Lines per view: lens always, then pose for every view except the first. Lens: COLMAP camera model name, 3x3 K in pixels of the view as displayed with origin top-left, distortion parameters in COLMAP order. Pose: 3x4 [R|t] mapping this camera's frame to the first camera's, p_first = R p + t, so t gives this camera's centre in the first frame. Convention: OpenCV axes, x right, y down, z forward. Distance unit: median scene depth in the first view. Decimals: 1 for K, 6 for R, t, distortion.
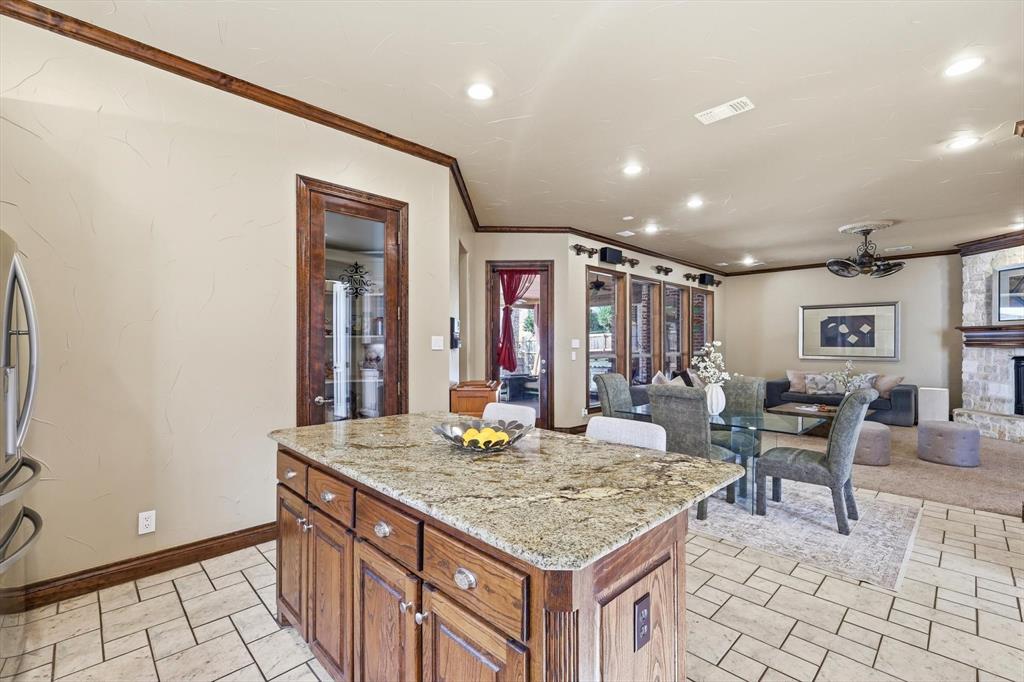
lens RADIAL K [[449.1, 0, 516.7], [0, 449.1, 340.7], [0, 0, 1]] dist [0.003529, 0.000330]
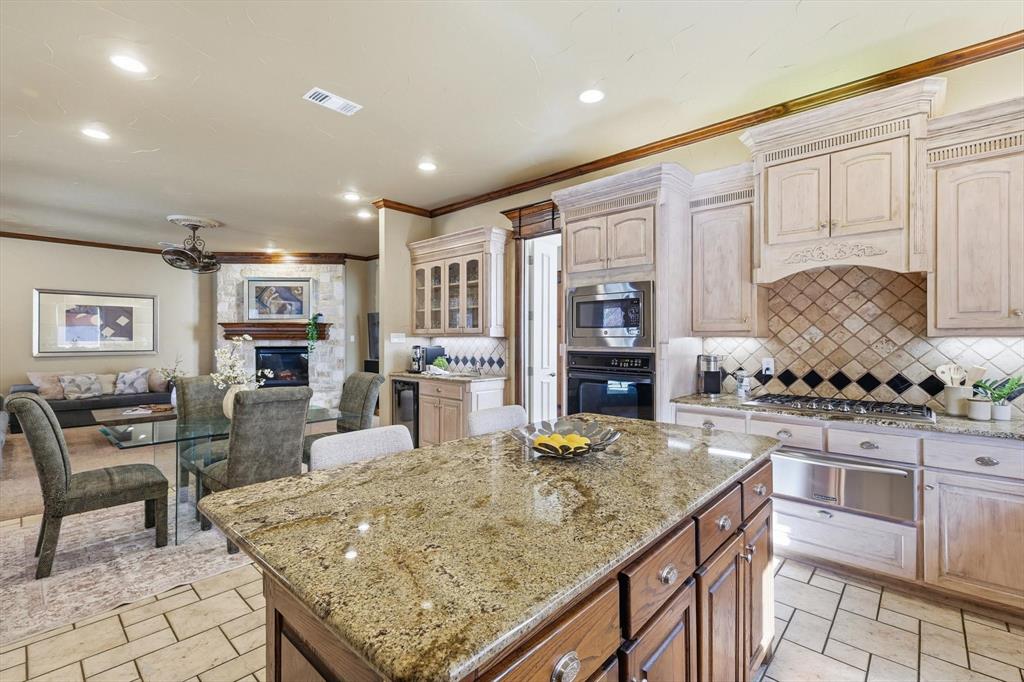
lens RADIAL K [[453.7, 0, 513.2], [0, 453.7, 338.3], [0, 0, 1]] dist [0.002501, -0.000060]
pose [[-0.051635, -0.005399, 0.998651, -0.242290], [-0.004475, 0.999977, 0.005174, 0.000329], [-0.998656, -0.004201, -0.051658, 0.286258]]
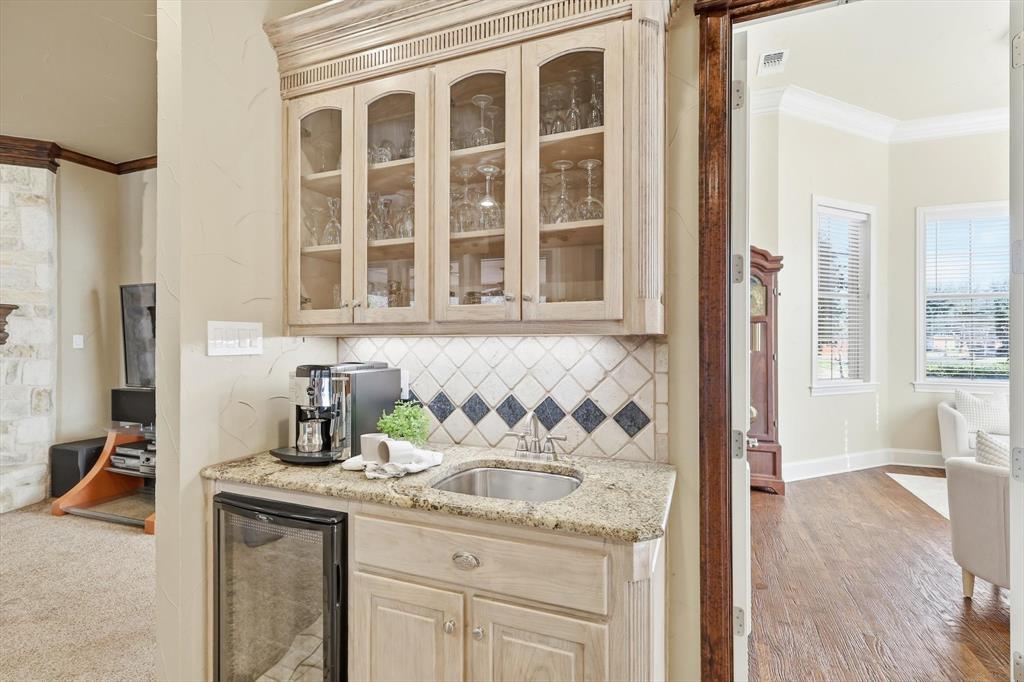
lens RADIAL K [[467.6, 0, 512.0], [0, 467.6, 341.0], [0, 0, 1]] dist [0.003248, 0.000238]
pose [[-0.410082, -0.003519, 0.912042, 0.262399], [-0.005847, 0.999982, 0.001229, 0.004633], [-0.912030, -0.004829, -0.410096, 0.409537]]
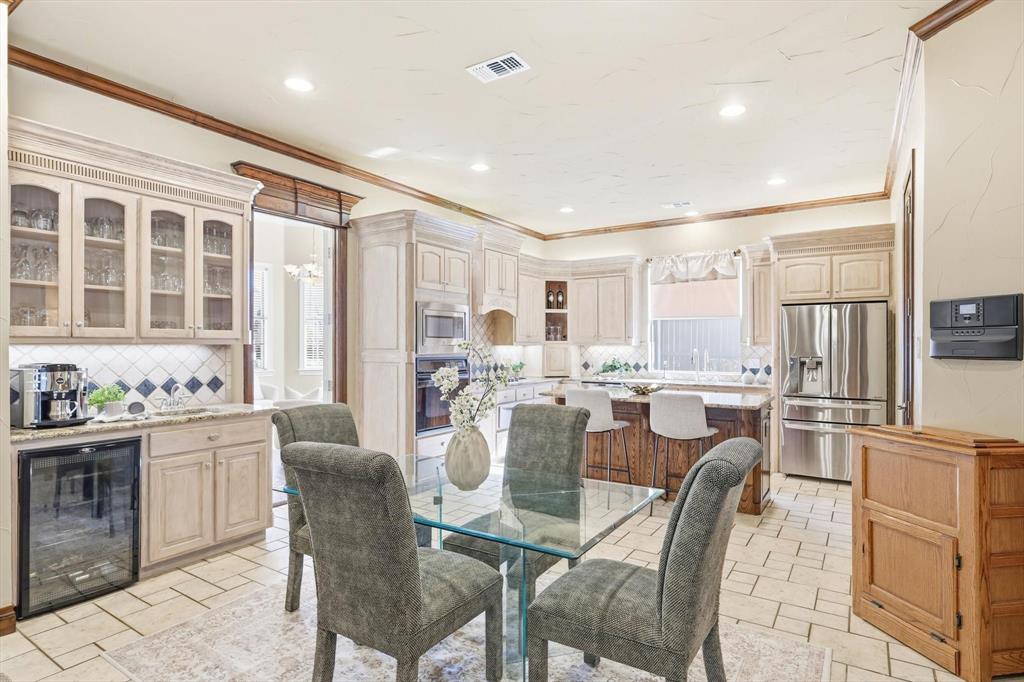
lens RADIAL K [[540.8, 0, 516.0], [0, 540.8, 343.3], [0, 0, 1]] dist [0.000473, 0.000113]
pose [[-0.975472, -0.006963, -0.220015, 0.267363], [-0.005235, 0.999951, -0.008435, 0.003766], [0.220063, -0.007076, -0.975460, 0.848490]]
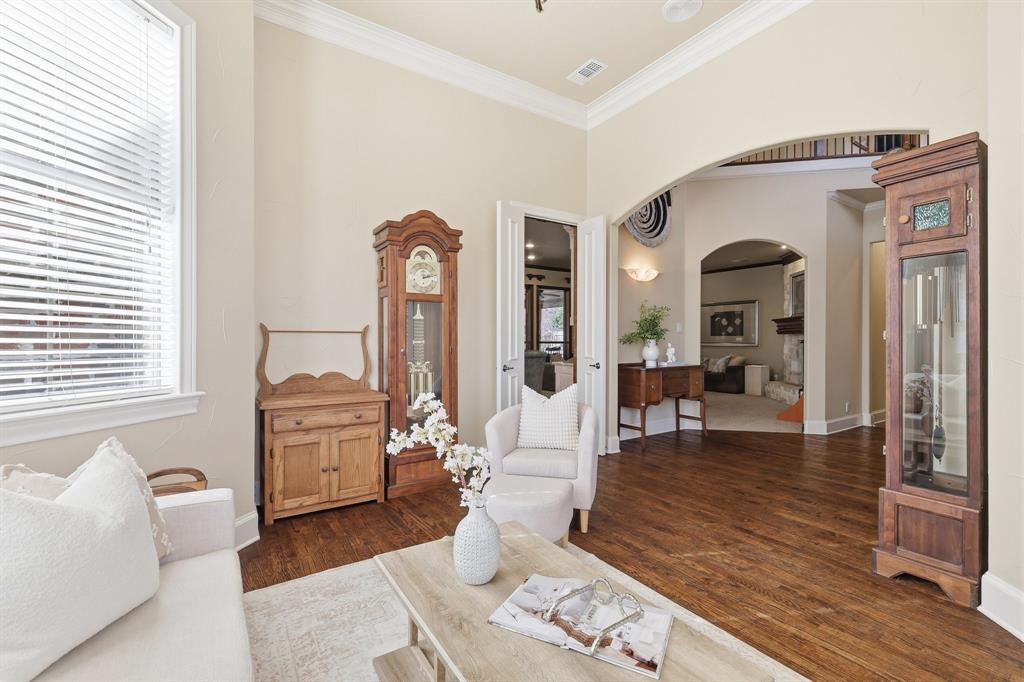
lens RADIAL K [[449.1, 0, 516.7], [0, 449.1, 340.7], [0, 0, 1]] dist [0.003529, 0.000330]
pose [[0.982584, -0.004932, -0.185752, 0.468019], [0.005597, 0.999980, 0.003056, 0.023989], [0.185733, -0.004043, 0.982592, -0.431678]]
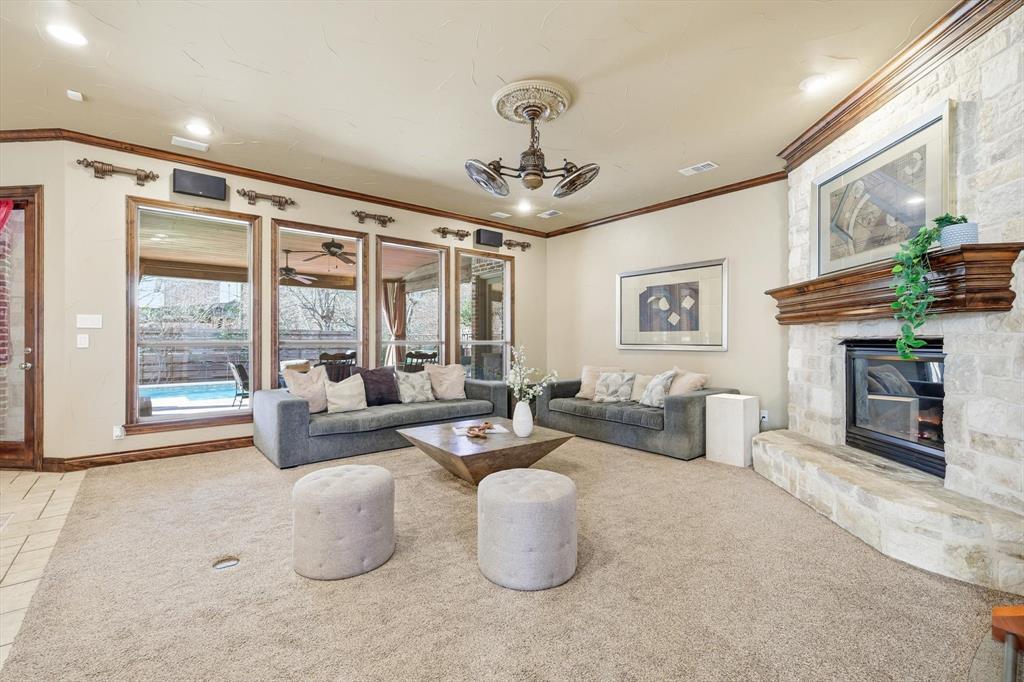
lens RADIAL K [[449.1, 0, 516.7], [0, 449.1, 340.7], [0, 0, 1]] dist [0.003529, 0.000330]
pose [[0.996747, -0.003896, -0.080499, 0.682370], [0.004261, 0.999981, 0.004361, 0.029549], [0.080481, -0.004690, 0.996745, 0.384586]]
